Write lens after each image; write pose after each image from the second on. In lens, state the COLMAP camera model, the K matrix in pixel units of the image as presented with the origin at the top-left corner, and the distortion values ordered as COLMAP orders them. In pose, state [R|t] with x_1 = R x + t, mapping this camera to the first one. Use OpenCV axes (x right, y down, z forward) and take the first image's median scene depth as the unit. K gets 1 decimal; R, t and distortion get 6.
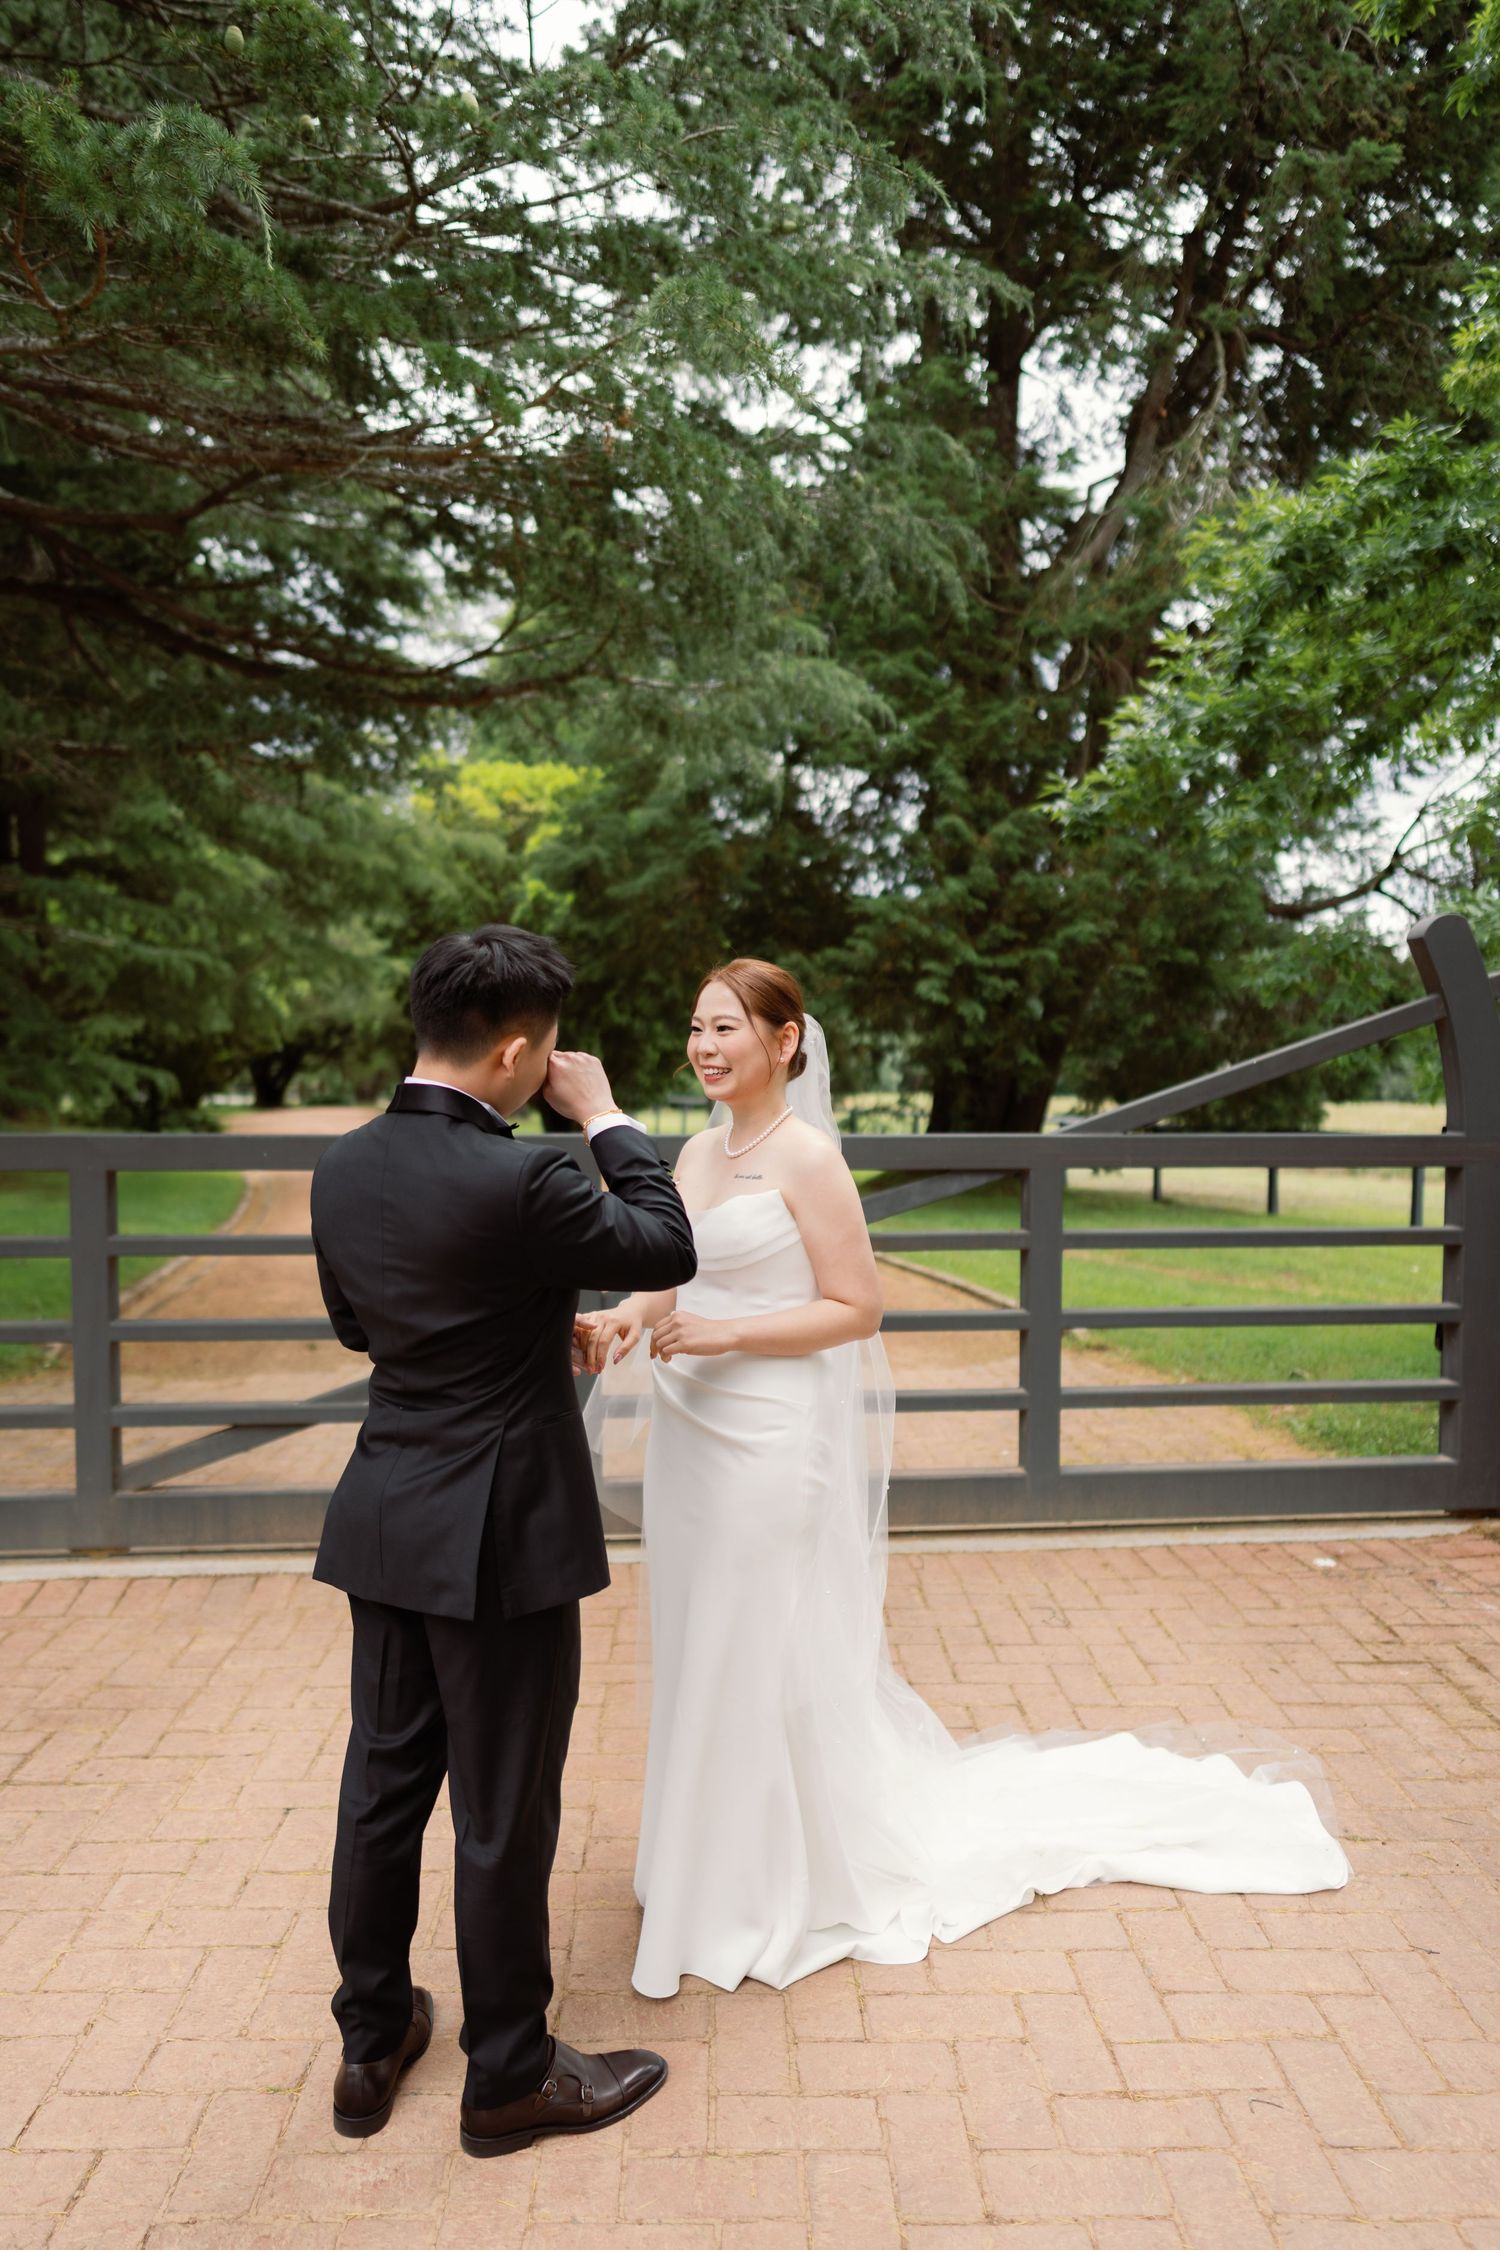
lens RADIAL K [[1494.3, 0, 710.4], [0, 1494.3, 1148.1], [0, 0, 1]] dist [0.003483, 0.002069]
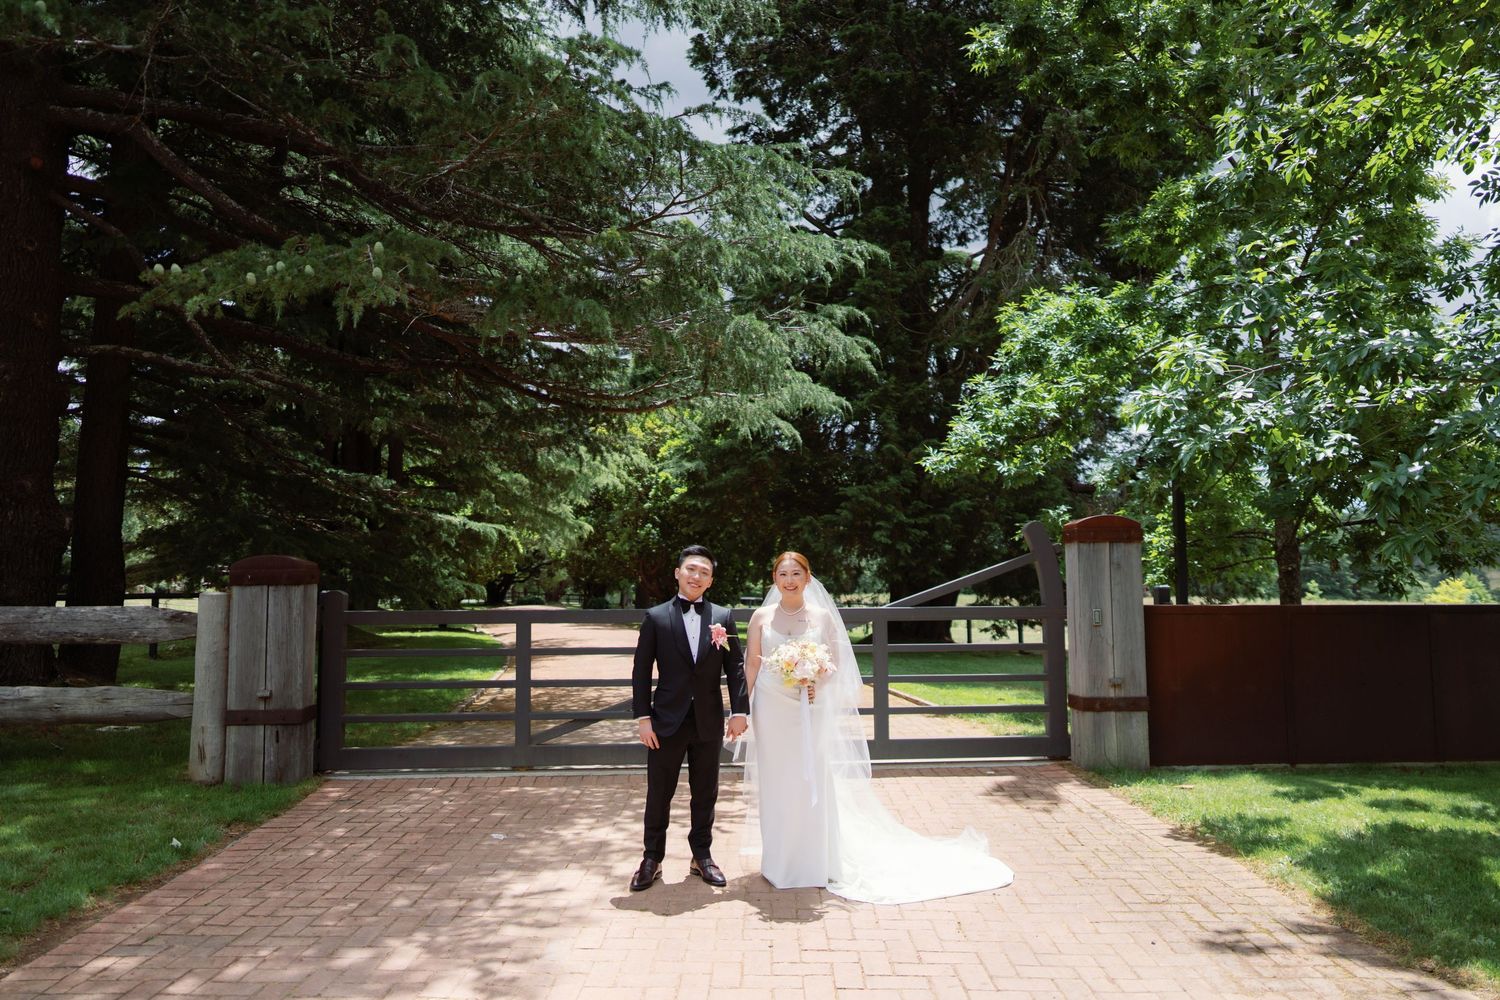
lens RADIAL K [[996.2, 0, 750.0], [0, 996.2, 500.0], [0, 0, 1]] dist [0.003483, 0.002069]
pose [[0.999772, -0.009408, -0.019162, 0.016217], [0.006814, 0.991330, -0.131218, 0.016401], [0.020231, 0.131057, 0.991168, -0.397334]]
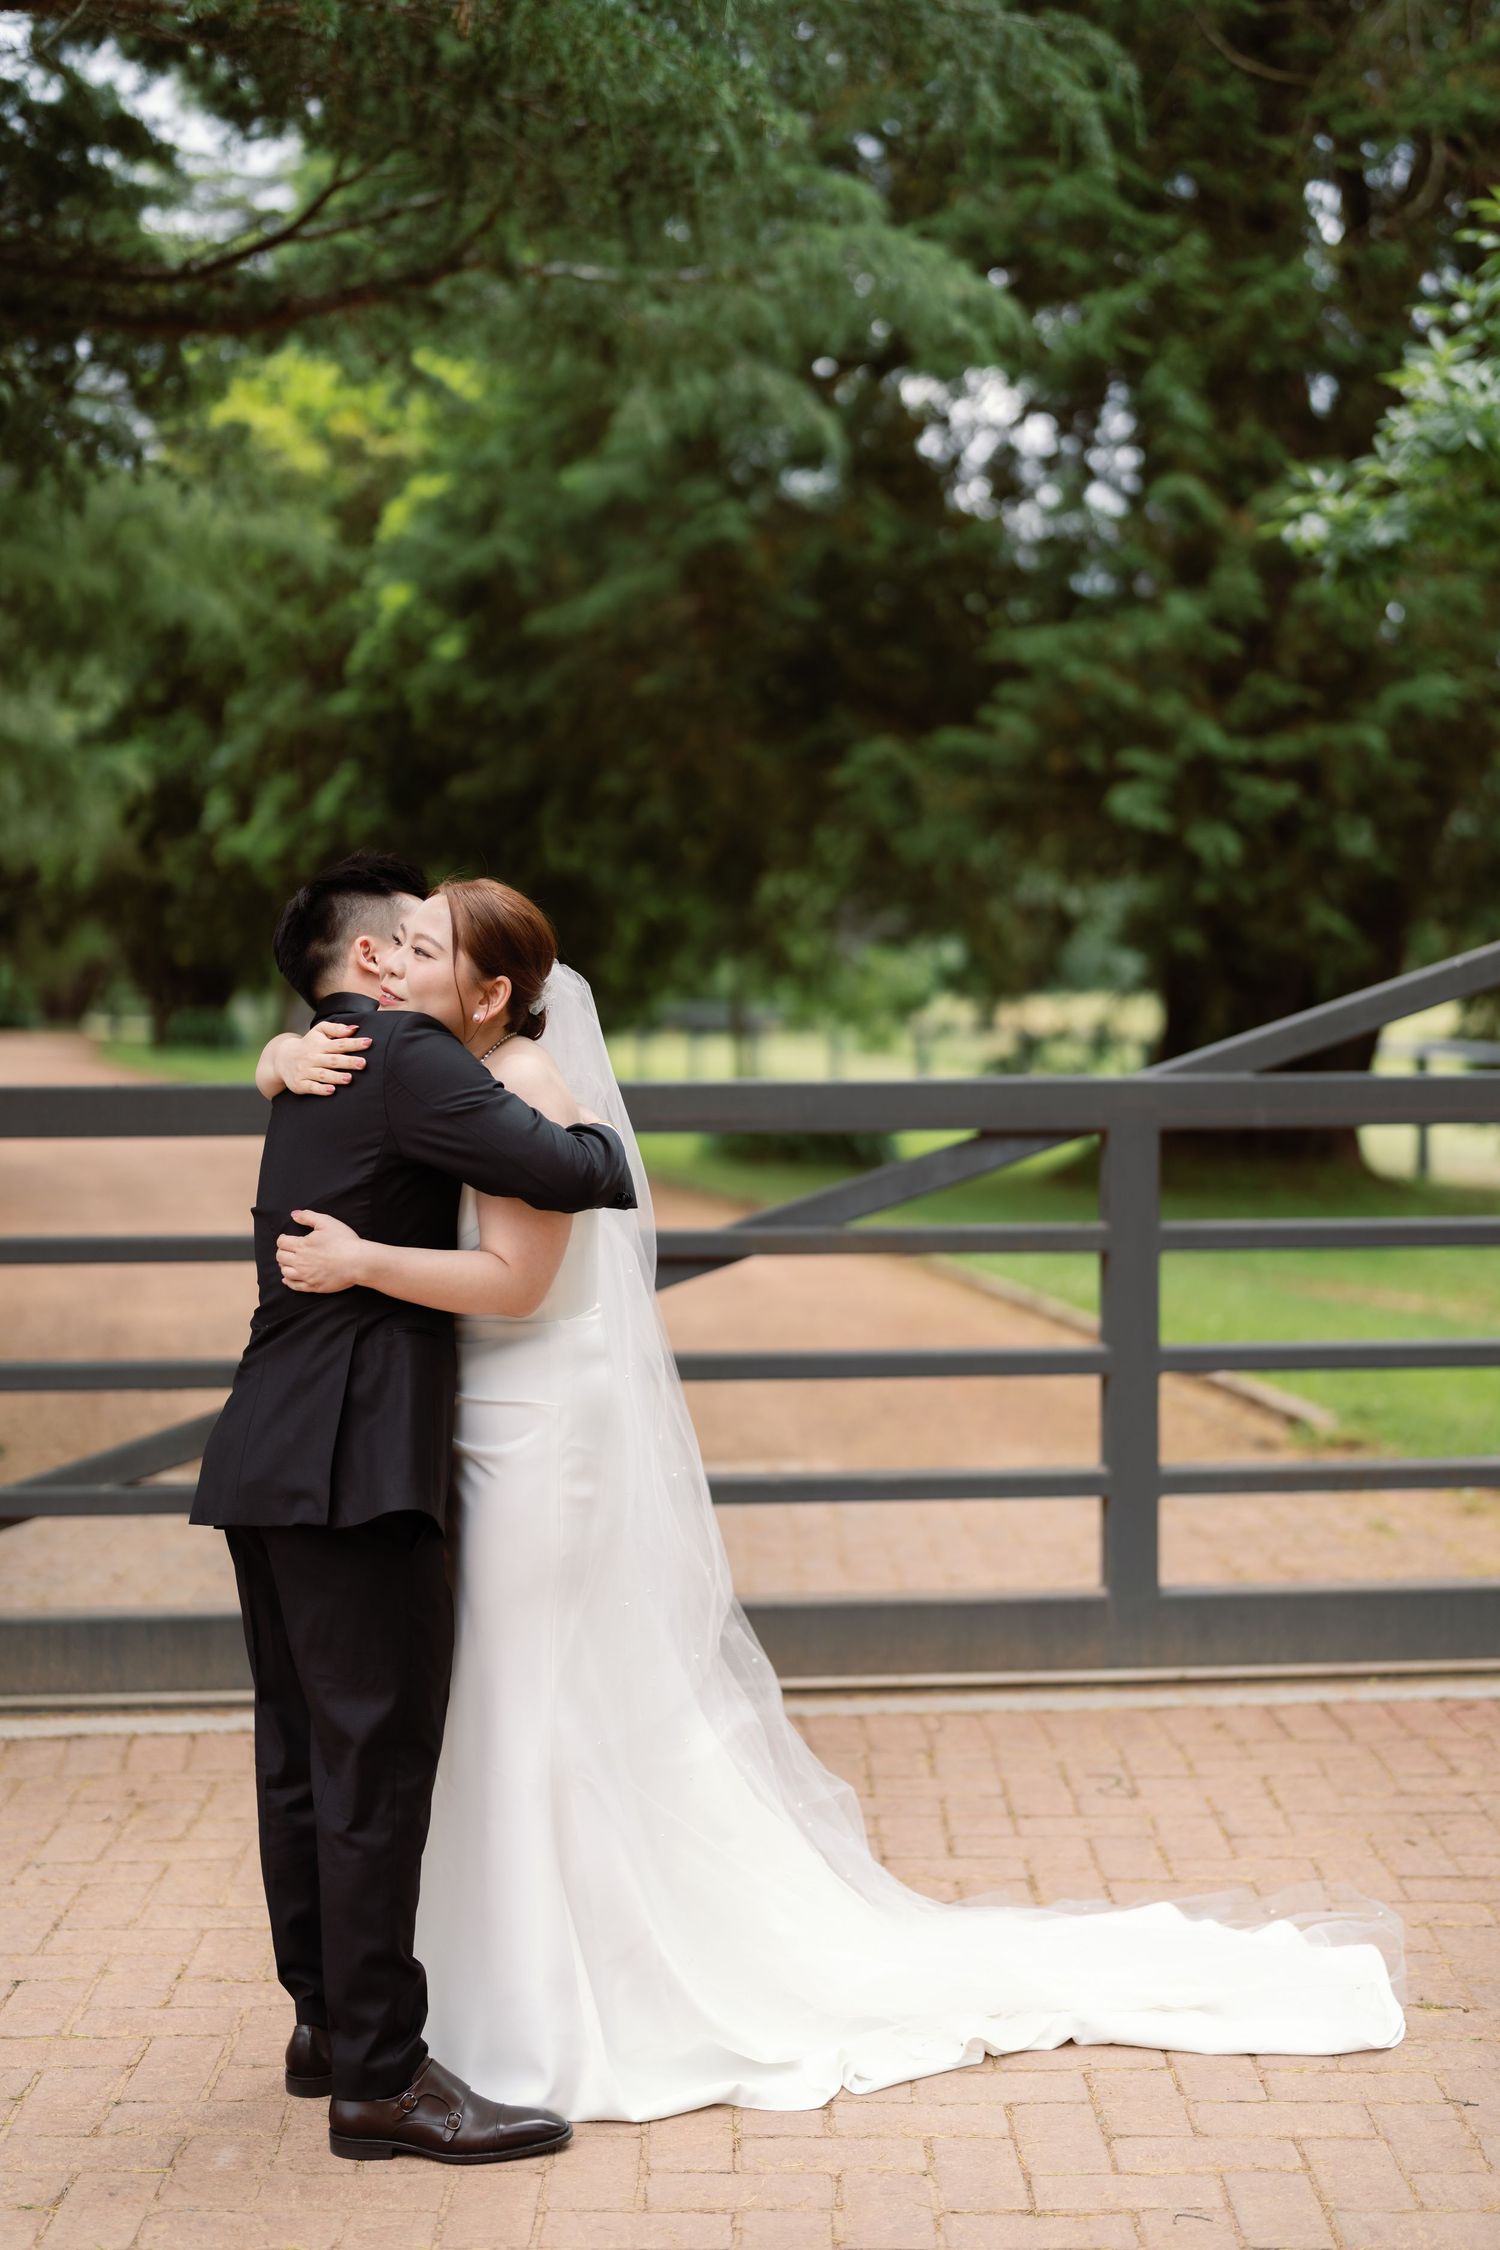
lens RADIAL K [[3153.2, 0, 750.0], [0, 3153.2, 1125.0], [0, 0, 1]] dist [0.005415, 0.036299]
pose [[0.999923, -0.007269, -0.010071, 0.036494], [0.007300, 0.999969, 0.003016, 0.003382], [0.010048, -0.003089, 0.999945, -0.200877]]
